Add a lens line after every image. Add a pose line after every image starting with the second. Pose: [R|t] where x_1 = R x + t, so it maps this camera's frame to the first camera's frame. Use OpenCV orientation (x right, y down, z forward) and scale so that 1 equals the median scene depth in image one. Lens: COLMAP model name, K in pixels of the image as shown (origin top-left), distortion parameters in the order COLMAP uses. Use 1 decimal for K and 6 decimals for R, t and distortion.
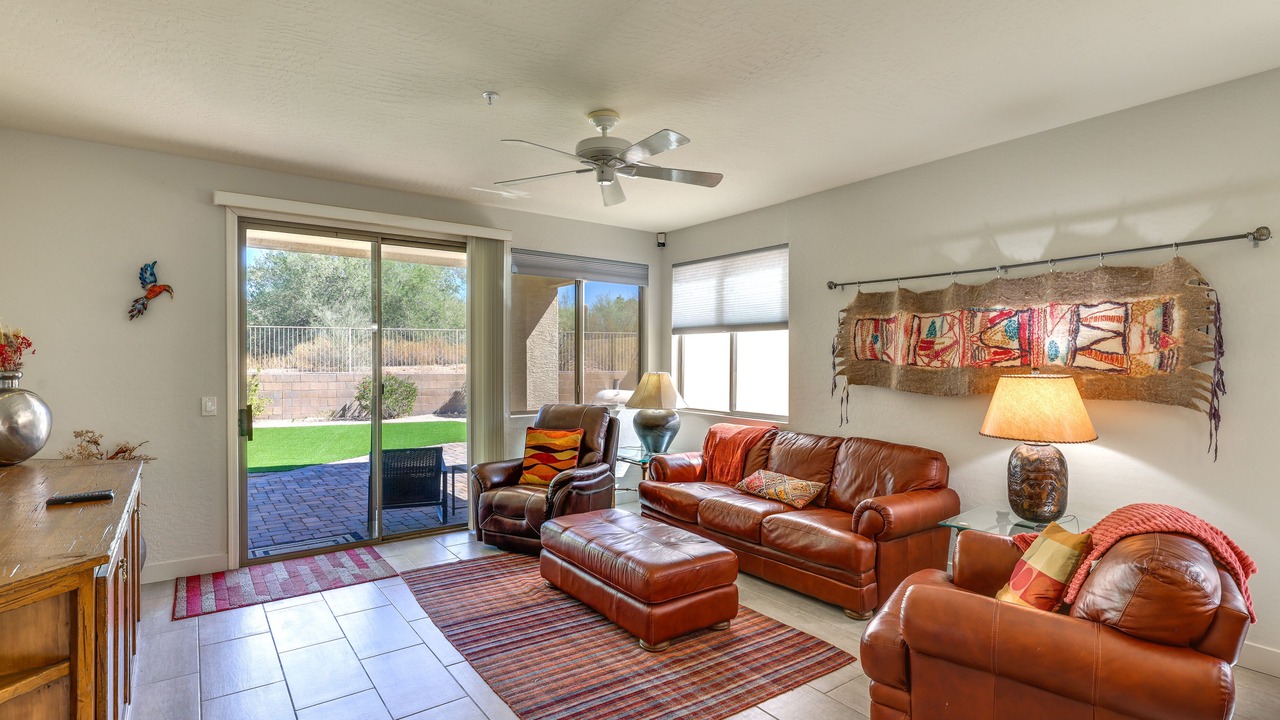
lens RADIAL K [[637.2, 0, 634.1], [0, 637.2, 364.3], [0, 0, 1]] dist [-0.000664, 0.000020]
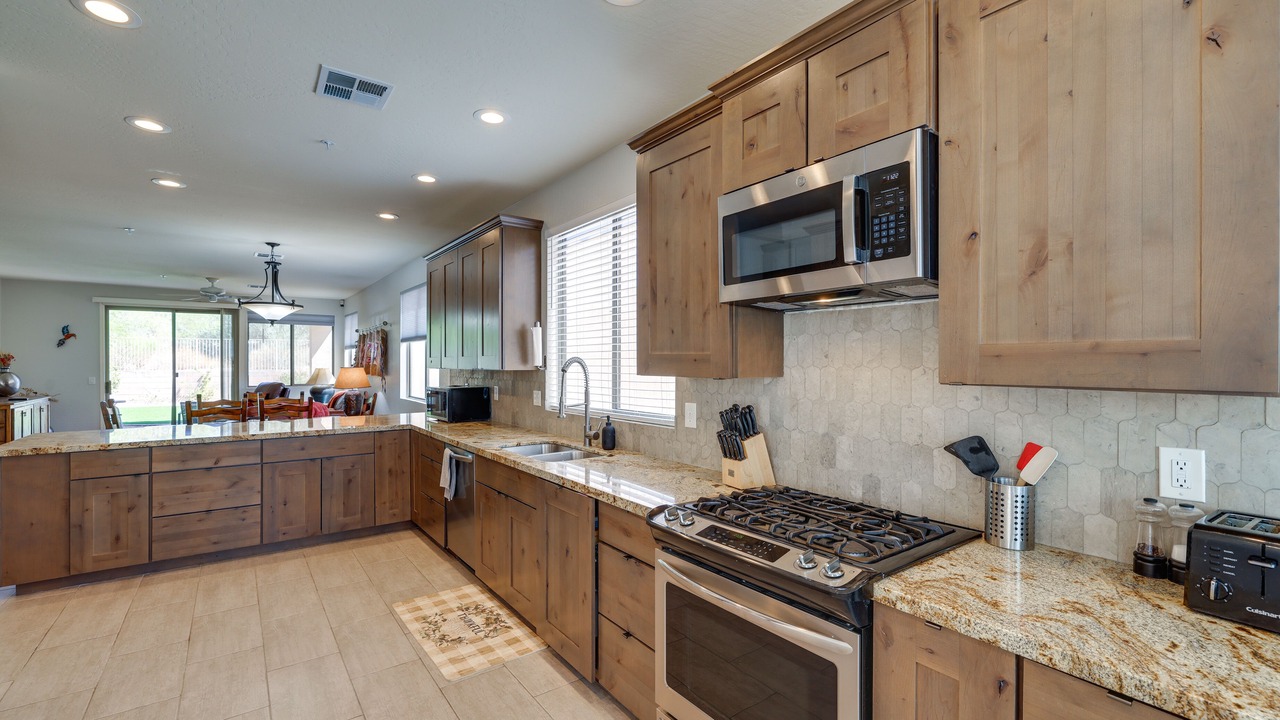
lens RADIAL K [[563.5, 0, 623.9], [0, 563.5, 364.1], [0, 0, 1]] dist [-0.001333, -0.000311]
pose [[0.999994, -0.001885, -0.002865, 1.518734], [0.001879, 0.999996, -0.001975, 0.008176], [0.002868, 0.001970, 0.999994, -1.287468]]
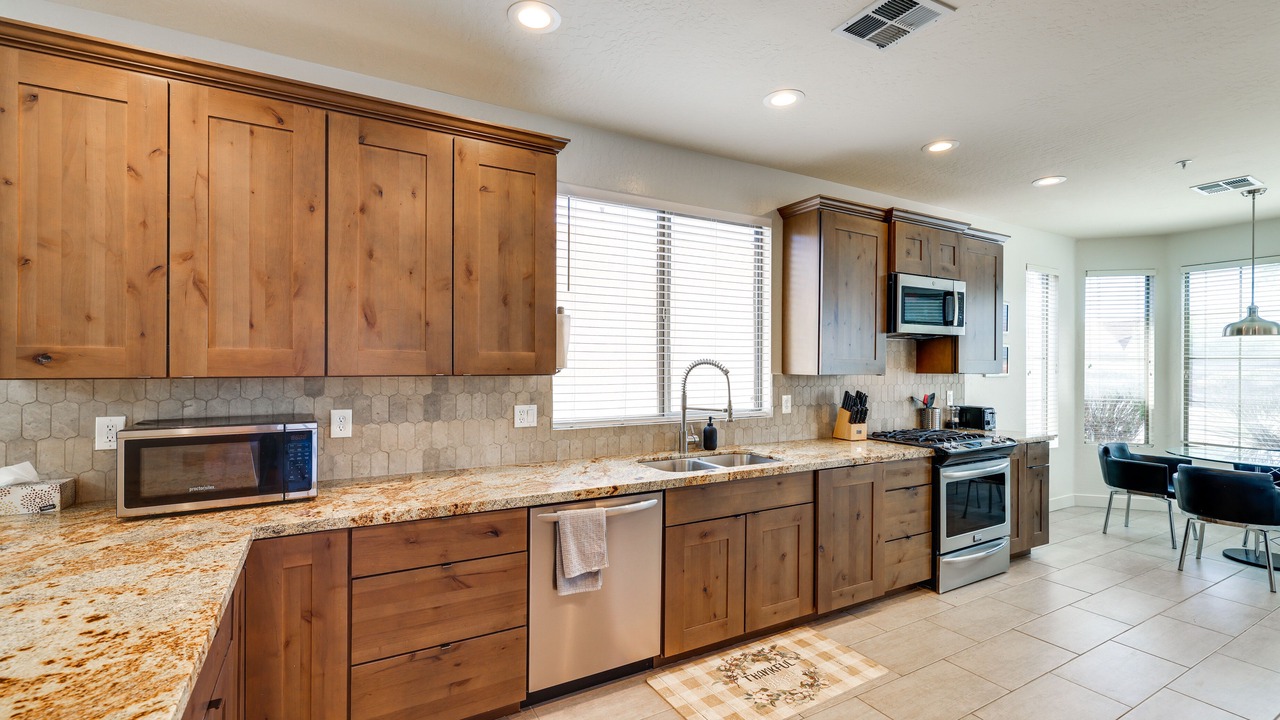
lens RADIAL K [[563.5, 0, 623.9], [0, 563.5, 364.1], [0, 0, 1]] dist [-0.001333, -0.000311]
pose [[0.105046, -0.003132, 0.994462, -2.403523], [-0.000691, 0.999995, 0.003222, -0.026463], [-0.994467, -0.001026, 0.105043, 2.573152]]
